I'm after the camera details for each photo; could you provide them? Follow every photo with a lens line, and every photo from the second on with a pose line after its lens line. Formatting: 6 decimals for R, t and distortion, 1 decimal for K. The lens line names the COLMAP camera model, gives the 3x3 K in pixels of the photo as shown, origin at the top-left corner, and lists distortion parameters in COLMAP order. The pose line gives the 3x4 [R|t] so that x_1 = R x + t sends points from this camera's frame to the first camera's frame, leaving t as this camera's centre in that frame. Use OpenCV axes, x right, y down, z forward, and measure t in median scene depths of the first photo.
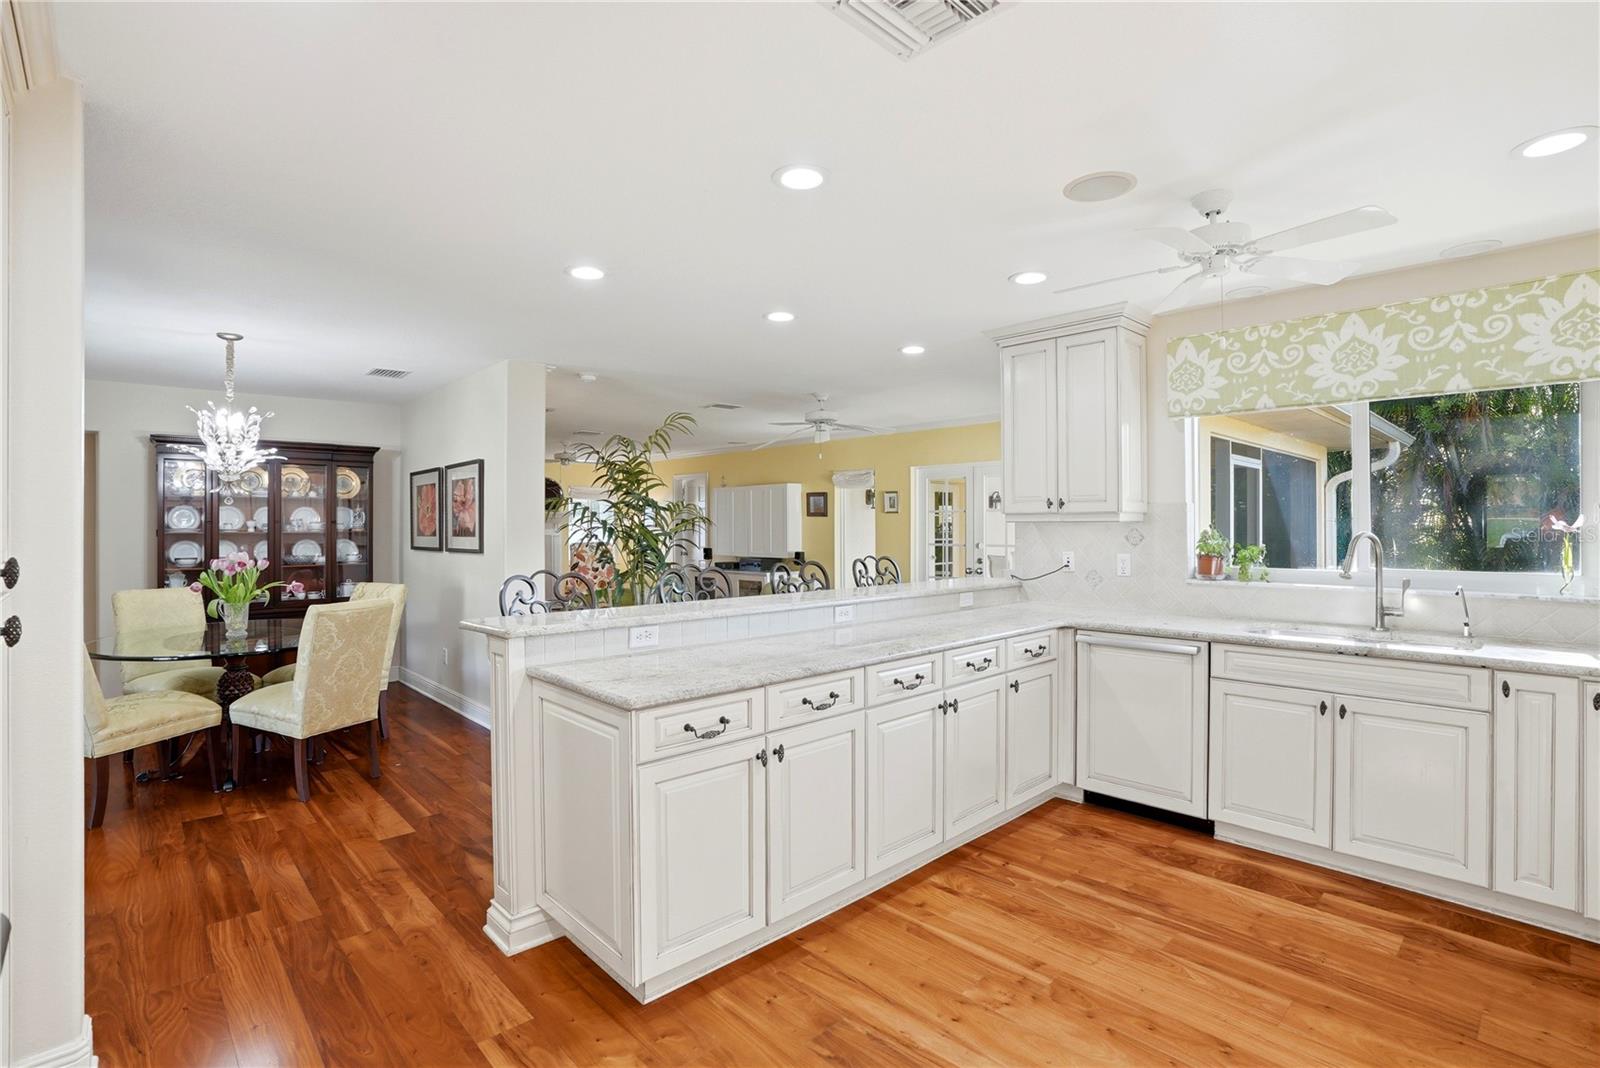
lens RADIAL K [[754.5, 0, 798.3], [0, 754.5, 527.4], [0, 0, 1]] dist [-0.027482, 0.004440]
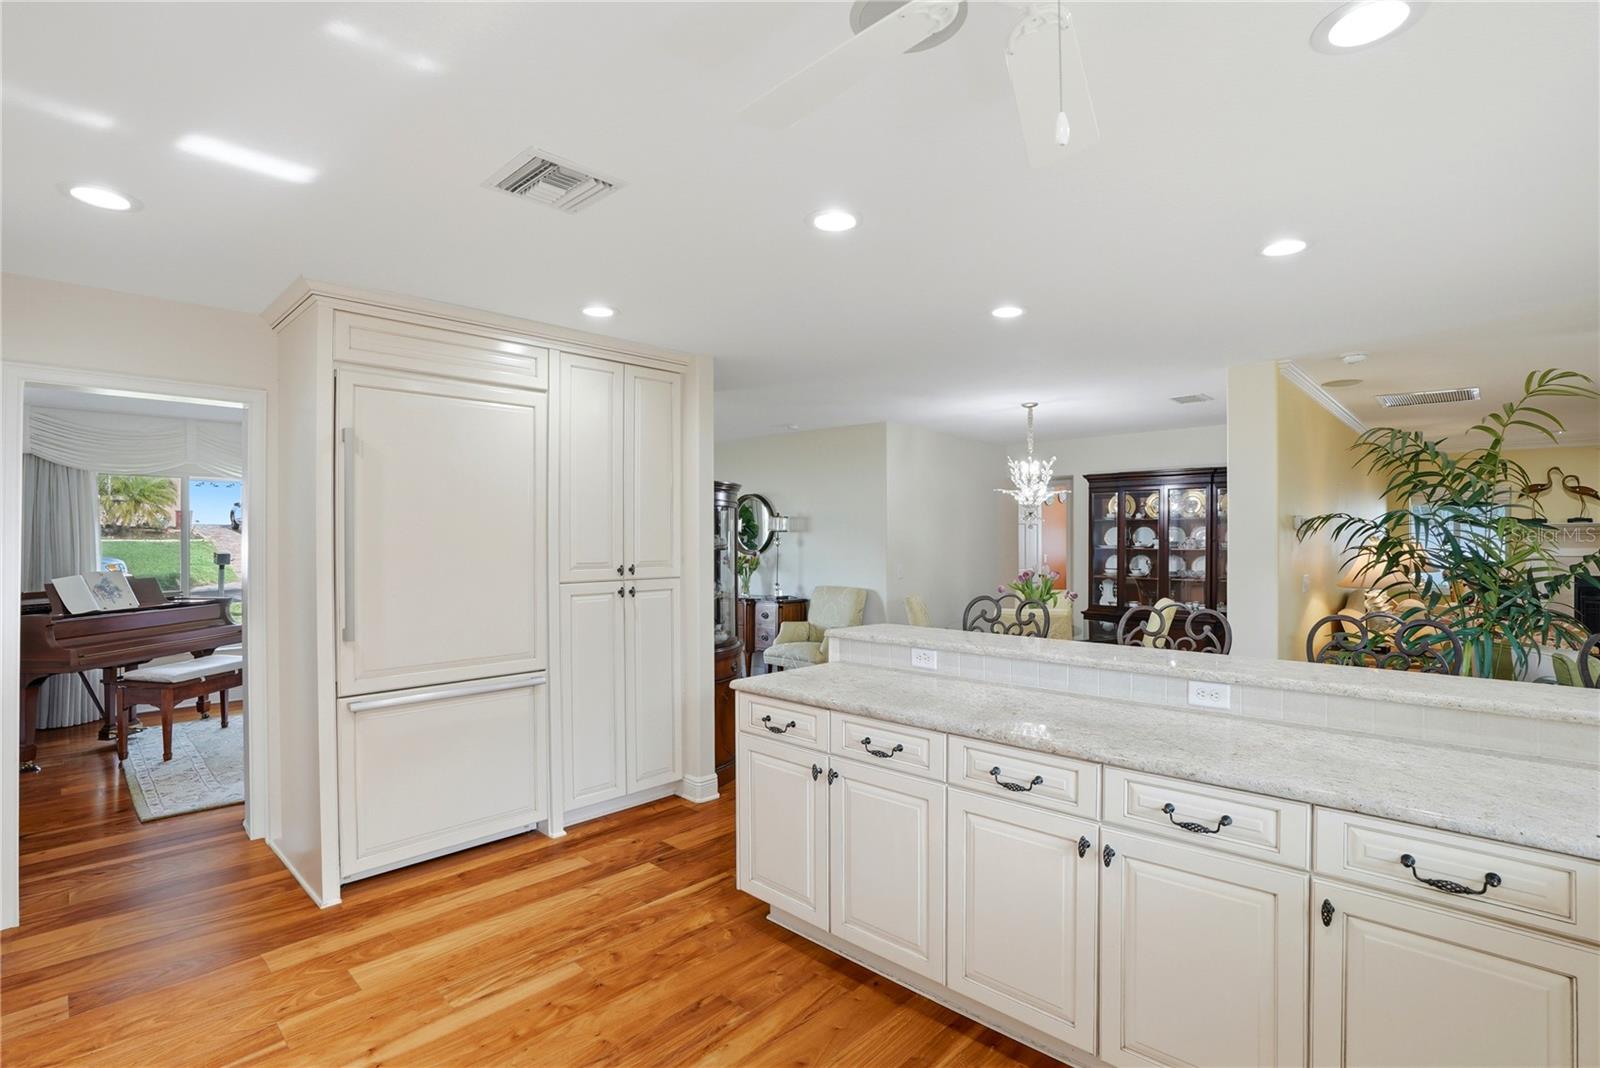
lens RADIAL K [[754.5, 0, 798.4], [0, 754.5, 546.5], [0, 0, 1]] dist [-0.027482, 0.004440]
pose [[0.063565, 0.012358, -0.997901, 0.682676], [0.003109, 0.999916, 0.012581, -0.024291], [0.997973, -0.003902, 0.063521, 0.594184]]
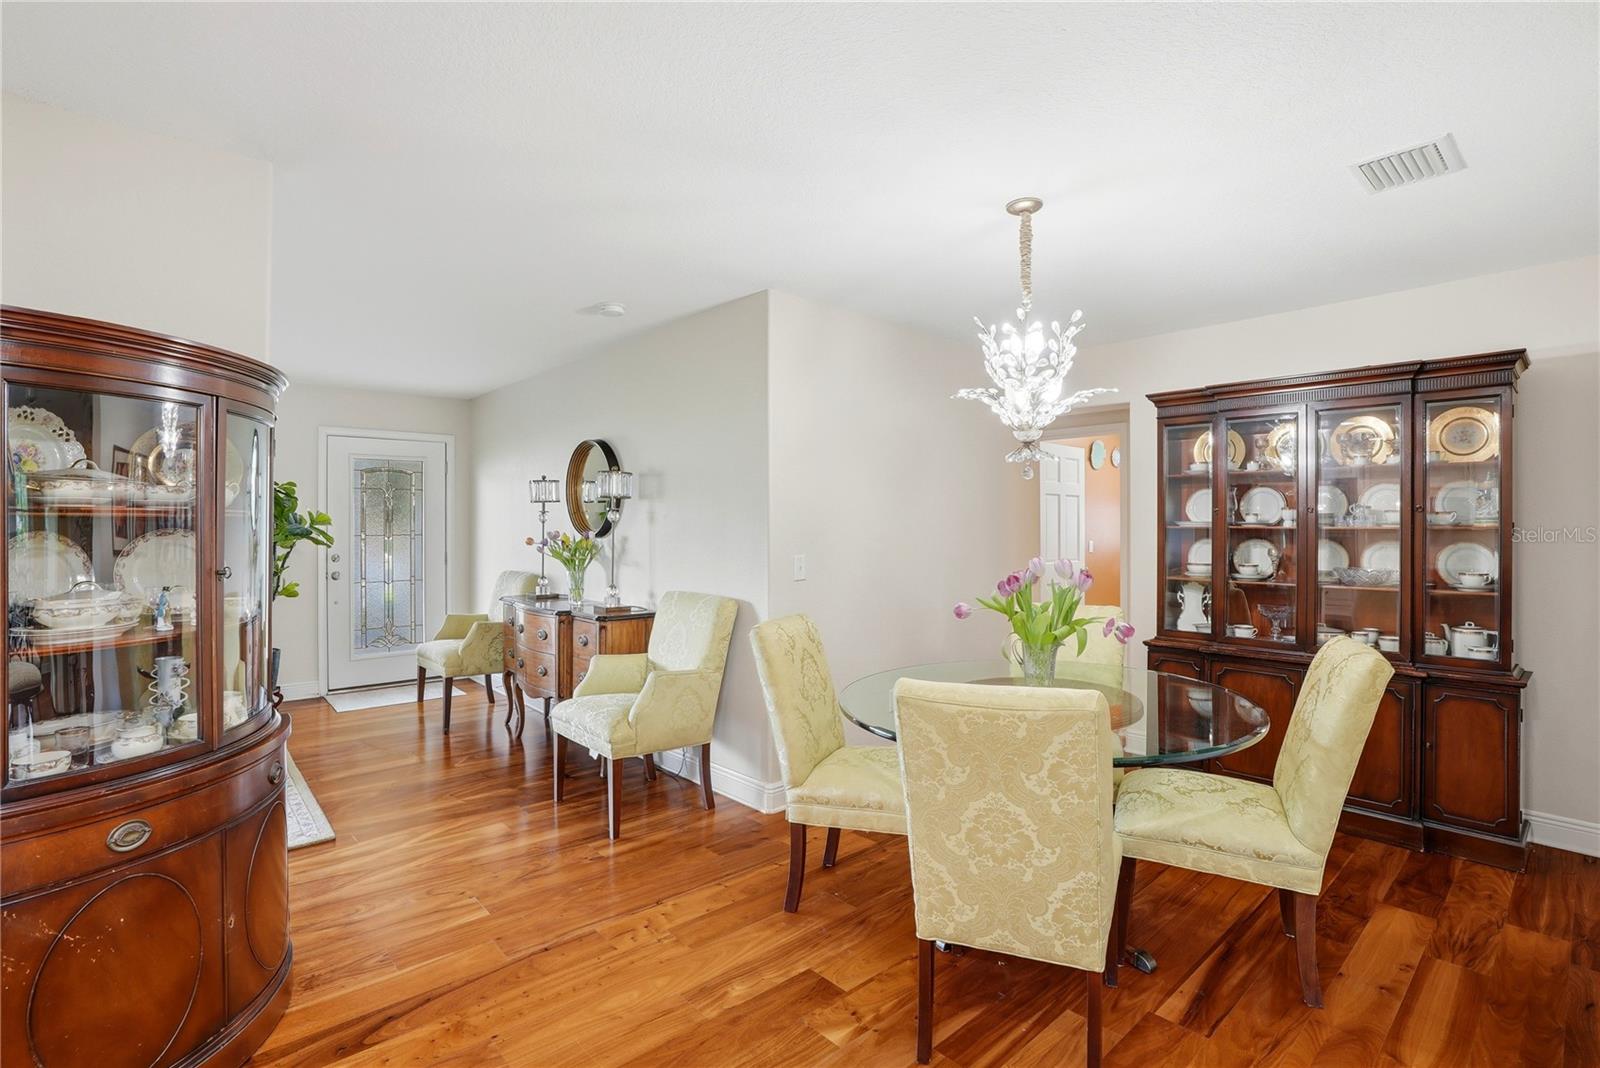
lens RADIAL K [[754.5, 0, 795.1], [0, 754.5, 530.6], [0, 0, 1]] dist [-0.027482, 0.004440]
pose [[-0.012936, 0.007545, -0.999888, -0.170002], [0.001231, 0.999971, 0.007530, 0.005077], [0.999916, -0.001133, -0.012945, 0.980724]]
